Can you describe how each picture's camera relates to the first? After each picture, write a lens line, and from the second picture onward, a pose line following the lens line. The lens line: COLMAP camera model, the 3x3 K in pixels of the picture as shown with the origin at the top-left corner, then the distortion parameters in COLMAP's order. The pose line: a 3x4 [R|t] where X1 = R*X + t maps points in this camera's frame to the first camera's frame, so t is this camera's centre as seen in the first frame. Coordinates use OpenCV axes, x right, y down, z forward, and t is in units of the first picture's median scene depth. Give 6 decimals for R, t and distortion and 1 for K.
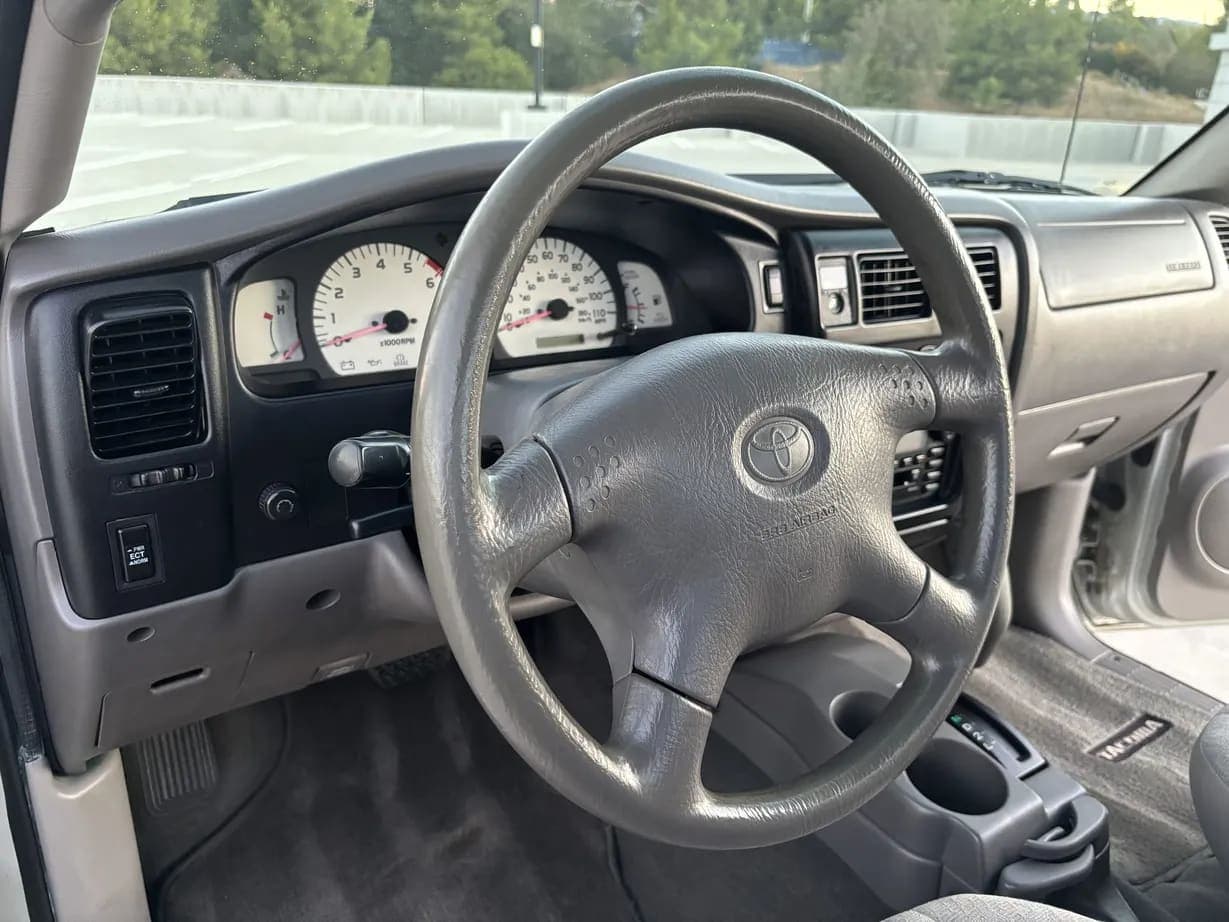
lens RADIAL K [[915.6, 0, 614.5], [0, 915.6, 461.0], [0, 0, 1]] dist [0.078113, -0.112698]
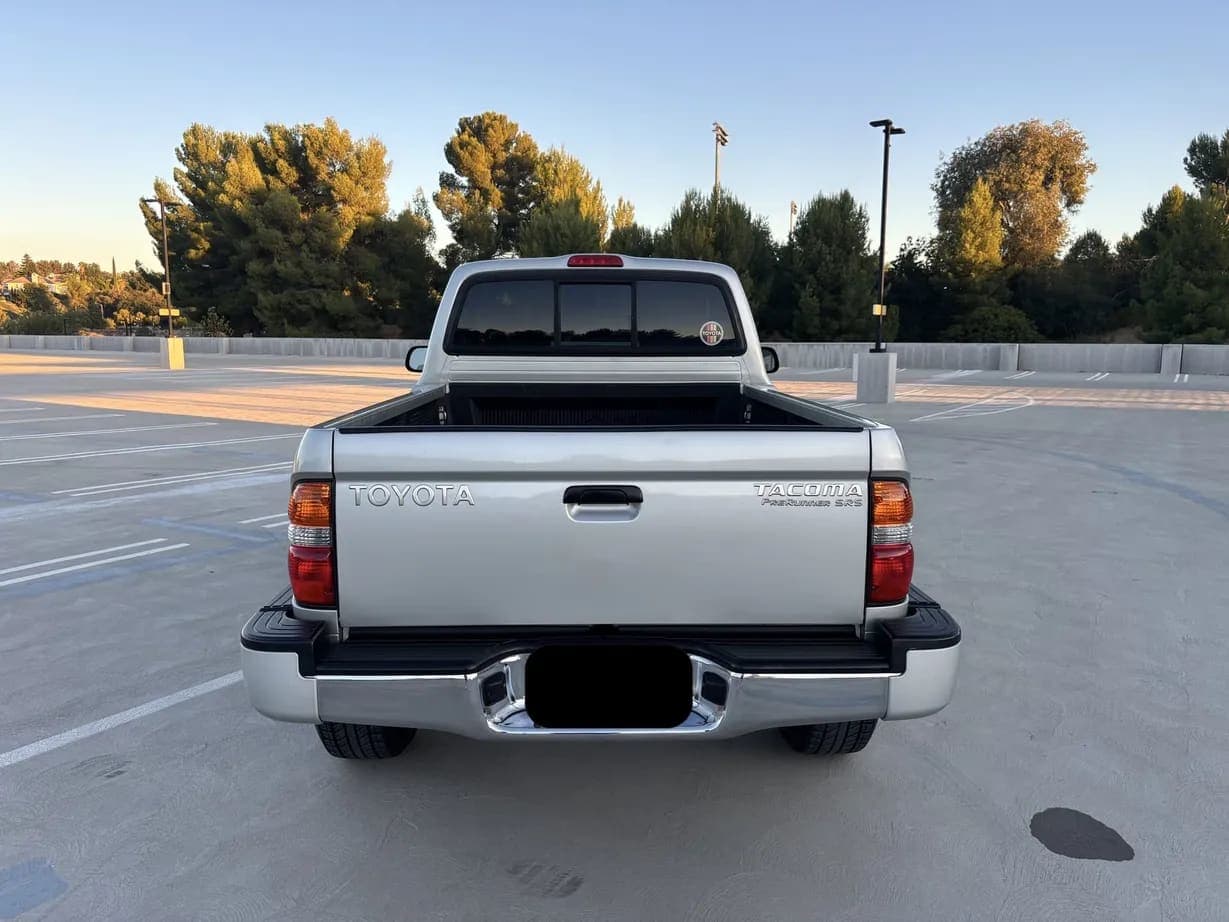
lens RADIAL K [[934.1, 0, 608.4], [0, 934.1, 458.5], [0, 0, 1]] dist [0.054015, -0.060731]
pose [[0.837230, 0.036772, -0.545613, 0.123051], [-0.177061, 0.962218, -0.206847, 0.064764], [0.517392, 0.269785, 0.812109, -0.153242]]
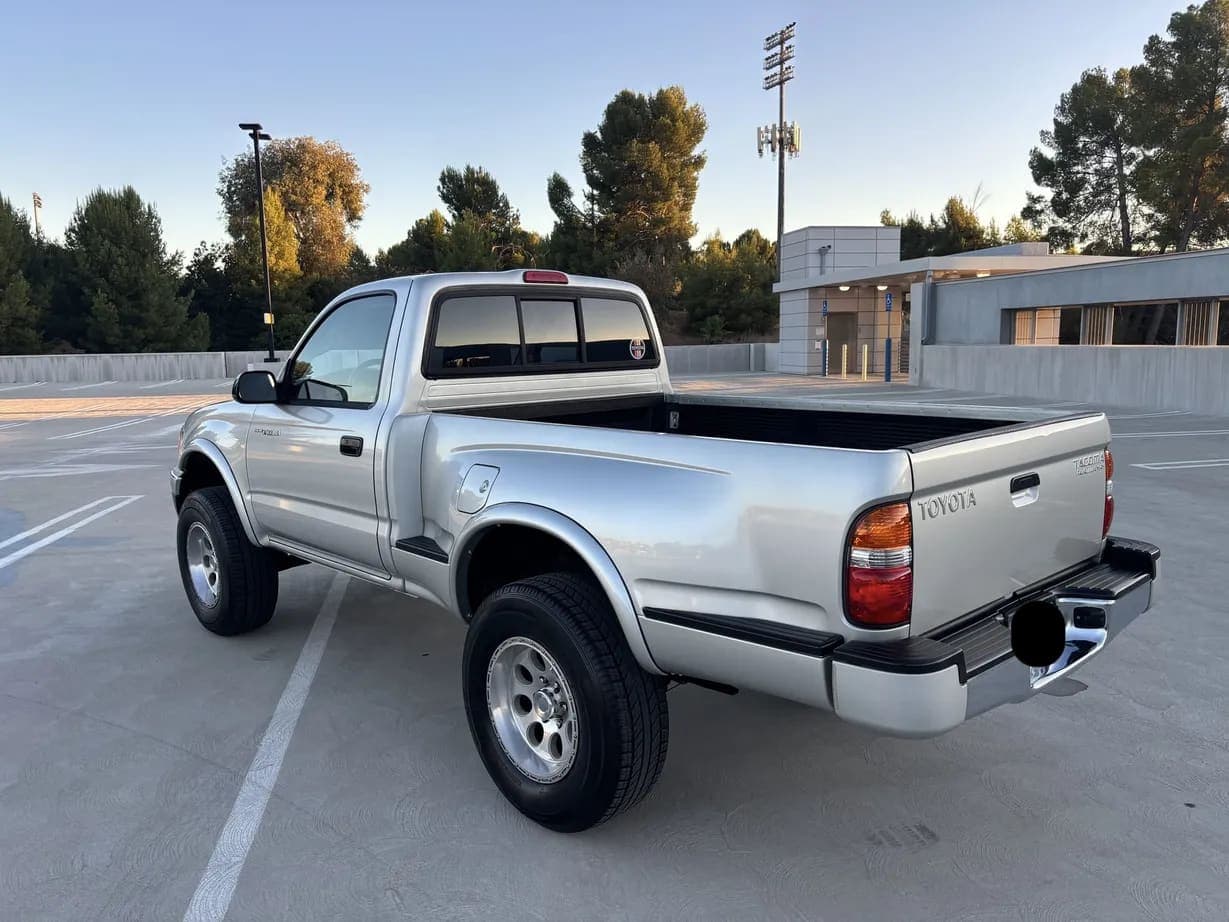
lens RADIAL K [[923.5, 0, 616.1], [0, 923.5, 474.9], [0, 0, 1]] dist [0.044193, -0.060069]
pose [[0.984912, -0.081512, 0.152656, 0.073308], [0.114179, 0.968959, -0.219277, 0.065923], [-0.130044, 0.233399, 0.963646, -0.164519]]
